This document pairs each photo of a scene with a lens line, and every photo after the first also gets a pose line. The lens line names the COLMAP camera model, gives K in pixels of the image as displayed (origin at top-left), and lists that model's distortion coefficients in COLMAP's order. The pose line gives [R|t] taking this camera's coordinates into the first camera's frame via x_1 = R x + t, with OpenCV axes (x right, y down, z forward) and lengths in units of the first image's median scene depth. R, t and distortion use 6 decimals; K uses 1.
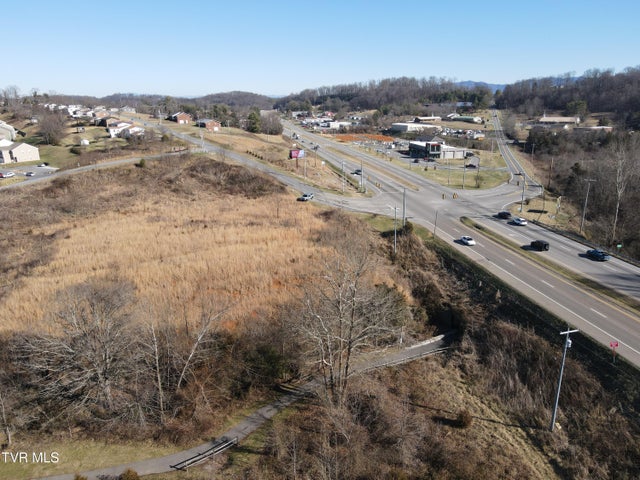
lens RADIAL K [[471.3, 0, 321.2], [0, 471.3, 242.2], [0, 0, 1]] dist [0.008785, 0.018042]
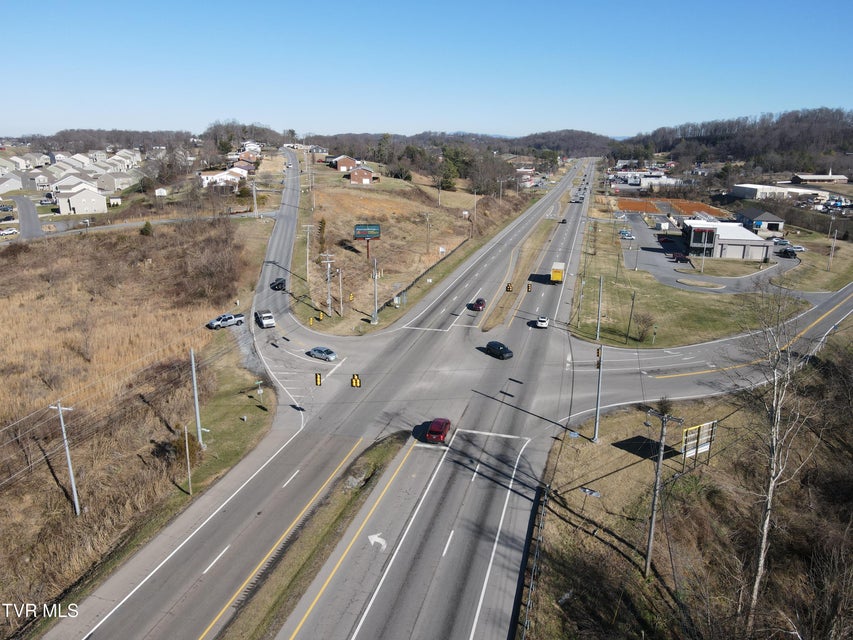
lens RADIAL K [[628.1, 0, 424.5], [0, 628.1, 315.8], [0, 0, 1]] dist [0.008785, 0.018042]
pose [[0.908934, 0.129186, -0.396421, 0.116449], [-0.138027, 0.990409, 0.006278, -0.034970], [0.393430, 0.049011, 0.918047, 0.114612]]
